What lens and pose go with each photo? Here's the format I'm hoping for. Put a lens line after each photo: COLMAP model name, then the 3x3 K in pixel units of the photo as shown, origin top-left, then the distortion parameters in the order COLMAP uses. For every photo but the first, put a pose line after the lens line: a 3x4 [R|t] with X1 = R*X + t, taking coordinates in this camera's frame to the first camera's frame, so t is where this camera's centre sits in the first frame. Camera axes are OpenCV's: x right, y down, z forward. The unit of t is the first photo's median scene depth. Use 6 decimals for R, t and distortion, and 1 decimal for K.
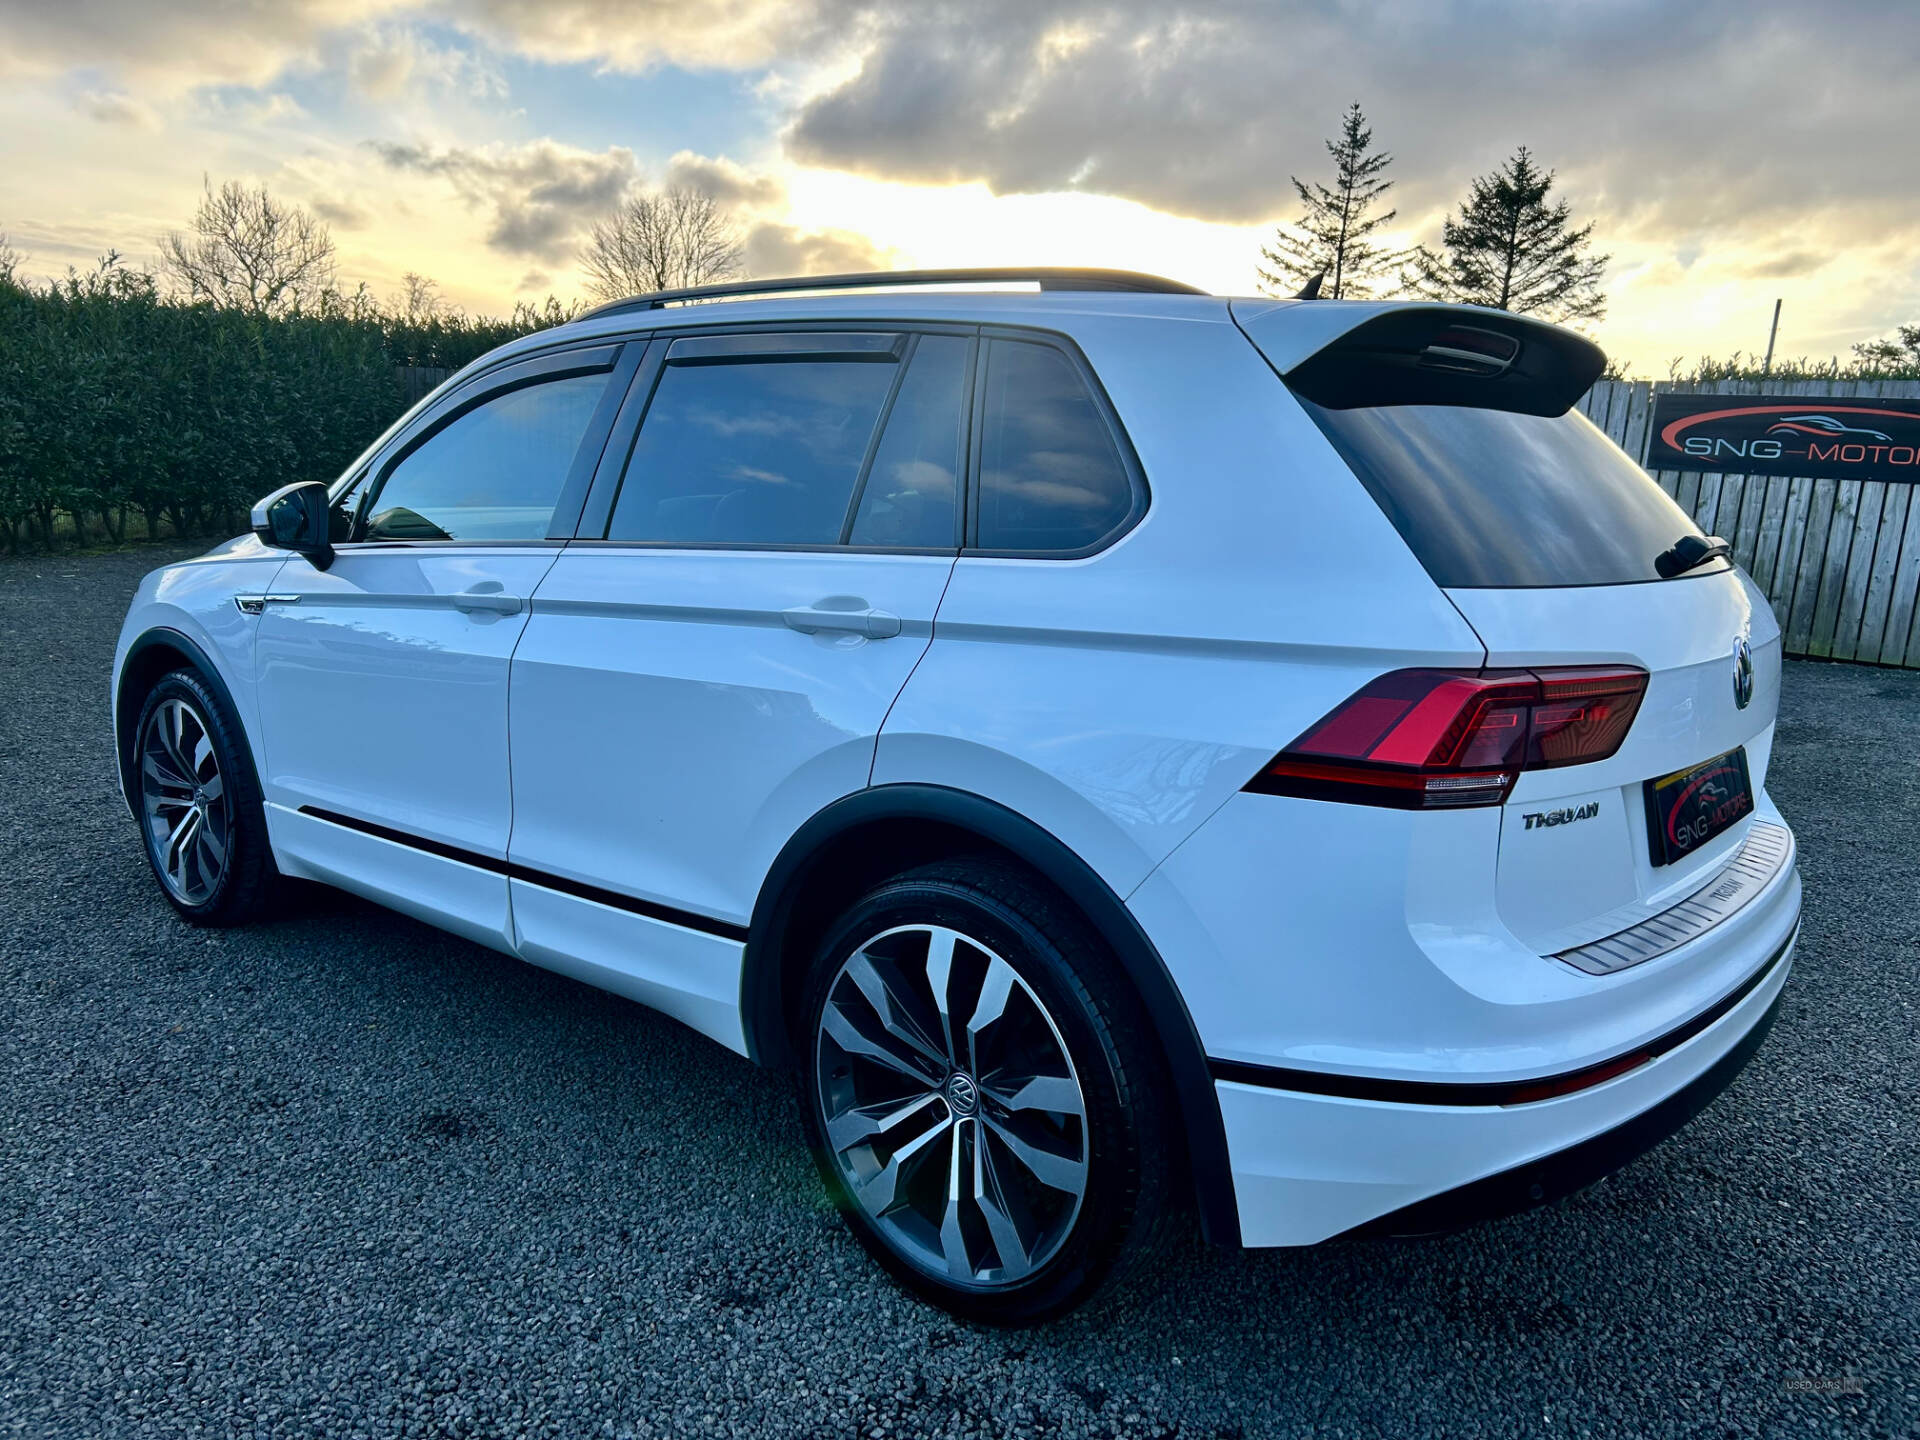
lens RADIAL K [[1470.1, 0, 960.0], [0, 1470.1, 720.0], [0, 0, 1]] dist [0.038902, -0.035720]
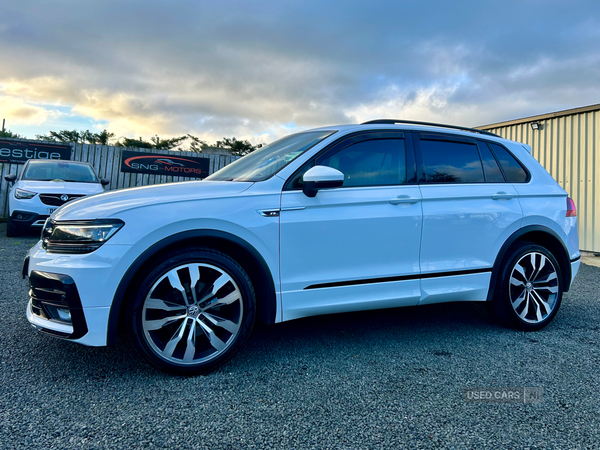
lens RADIAL K [[454.6, 0, 291.3], [0, 454.6, 197.9], [0, 0, 1]] dist [0.009799, 0.001955]
pose [[0.410304, -0.030733, 0.911431, -0.386457], [0.136146, 0.990296, -0.027898, -0.026097], [-0.901729, 0.135535, 0.410506, 0.226616]]
